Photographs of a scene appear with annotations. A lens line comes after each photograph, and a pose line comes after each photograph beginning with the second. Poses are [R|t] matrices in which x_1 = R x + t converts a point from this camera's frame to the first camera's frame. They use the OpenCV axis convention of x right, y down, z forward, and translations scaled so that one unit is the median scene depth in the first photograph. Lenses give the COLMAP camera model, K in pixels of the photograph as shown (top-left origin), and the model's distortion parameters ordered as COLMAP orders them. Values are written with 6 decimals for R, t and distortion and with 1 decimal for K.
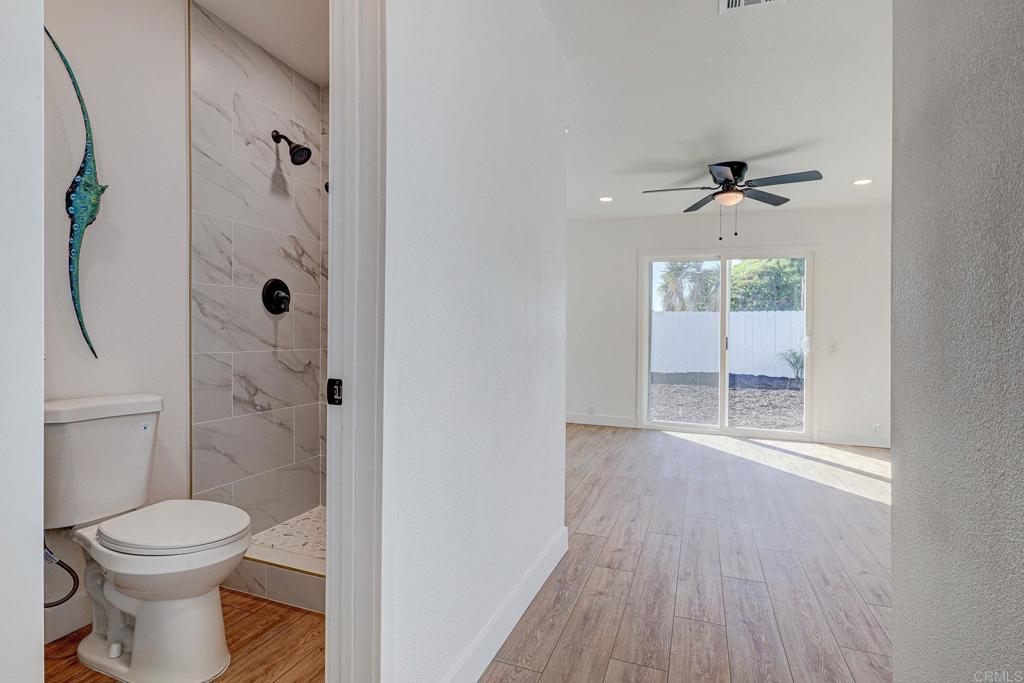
lens RADIAL K [[517.4, 0, 518.5], [0, 517.4, 337.2], [0, 0, 1]] dist [-0.012758, -0.001174]
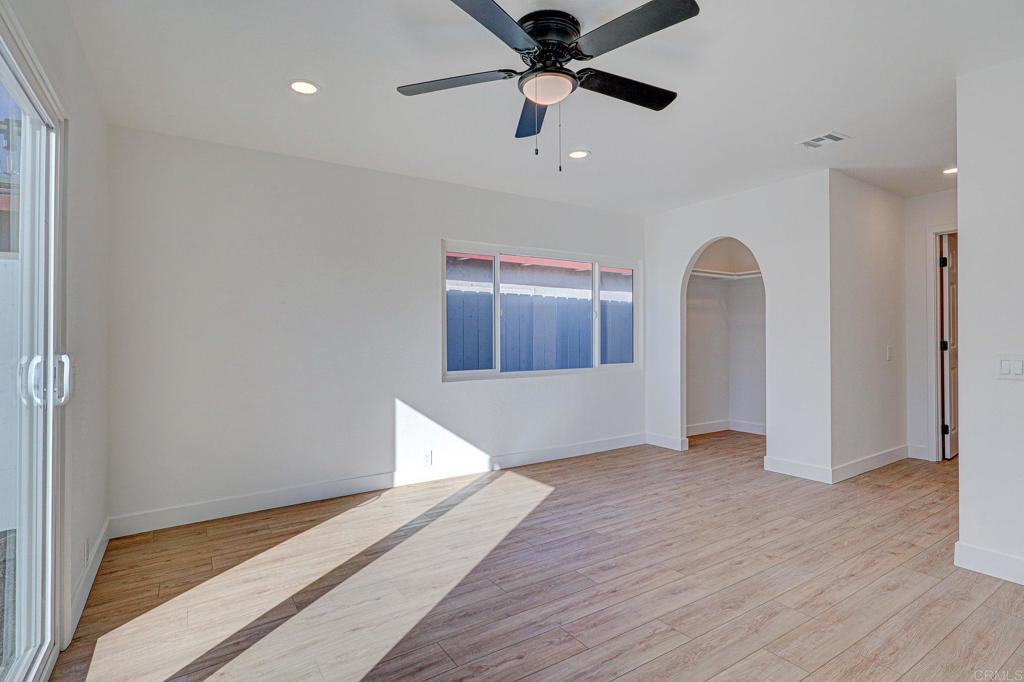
lens RADIAL K [[517.4, 0, 518.5], [0, 517.4, 336.7], [0, 0, 1]] dist [-0.012758, -0.001174]
pose [[-0.796485, -0.009349, 0.604585, 0.161245], [-0.005913, 0.999953, 0.007672, -0.041573], [-0.604629, 0.002535, -0.796503, 2.123549]]
